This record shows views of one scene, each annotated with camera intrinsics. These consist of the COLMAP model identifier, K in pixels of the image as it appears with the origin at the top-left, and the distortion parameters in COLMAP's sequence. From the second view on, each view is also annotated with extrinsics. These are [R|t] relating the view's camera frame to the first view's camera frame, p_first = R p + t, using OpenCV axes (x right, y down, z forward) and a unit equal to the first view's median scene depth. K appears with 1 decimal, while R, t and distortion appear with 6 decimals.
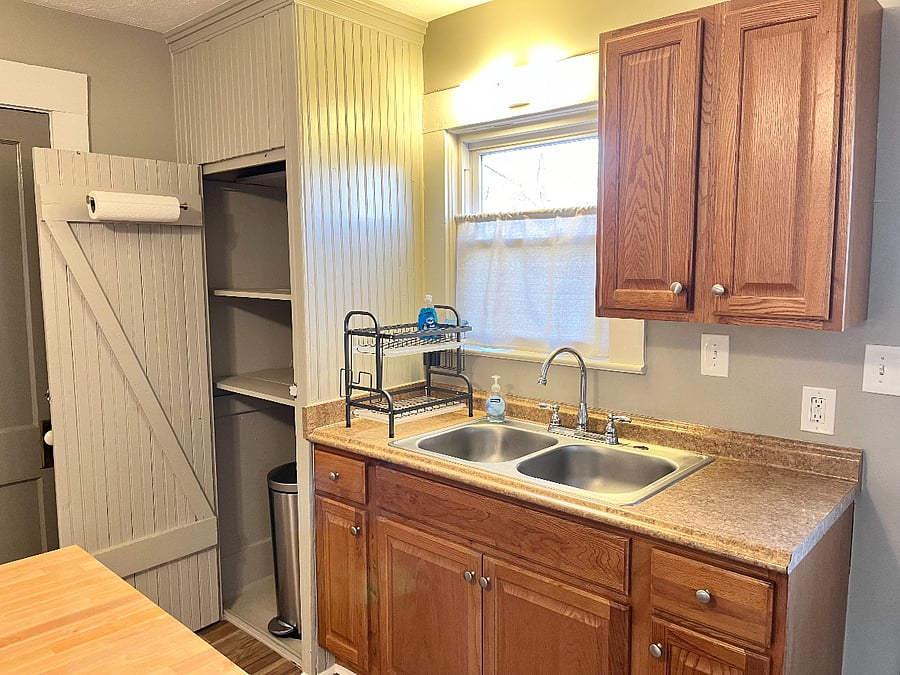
lens RADIAL K [[679.3, 0, 445.4], [0, 679.3, 336.0], [0, 0, 1]] dist [0.027441, 0.004483]
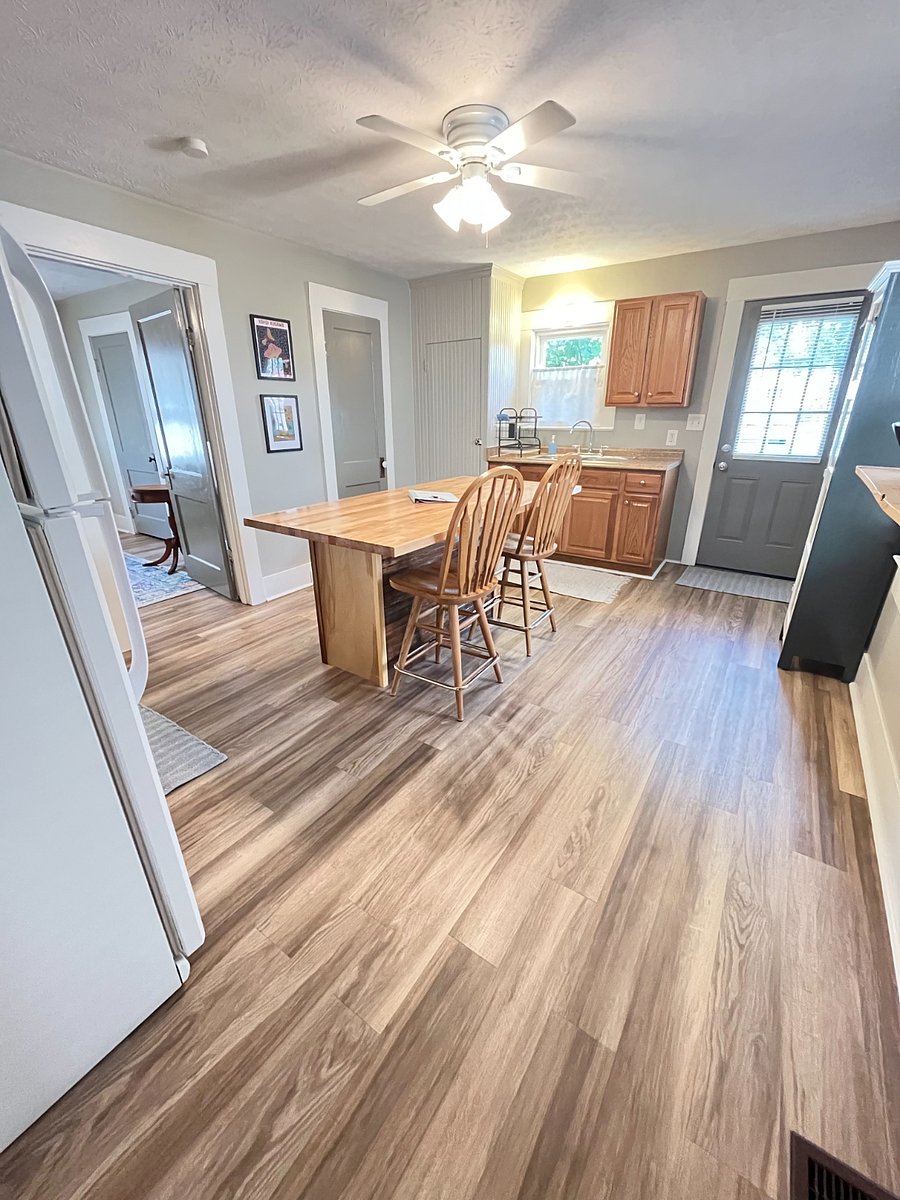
lens RADIAL K [[474.6, 0, 450.8], [0, 474.6, 601.7], [0, 0, 1]] dist [-0.004329, -0.000191]
pose [[0.989712, -0.059017, 0.130335, -0.760698], [0.021812, 0.962551, 0.270222, 0.218158], [-0.141402, -0.264599, 0.953936, -1.086531]]
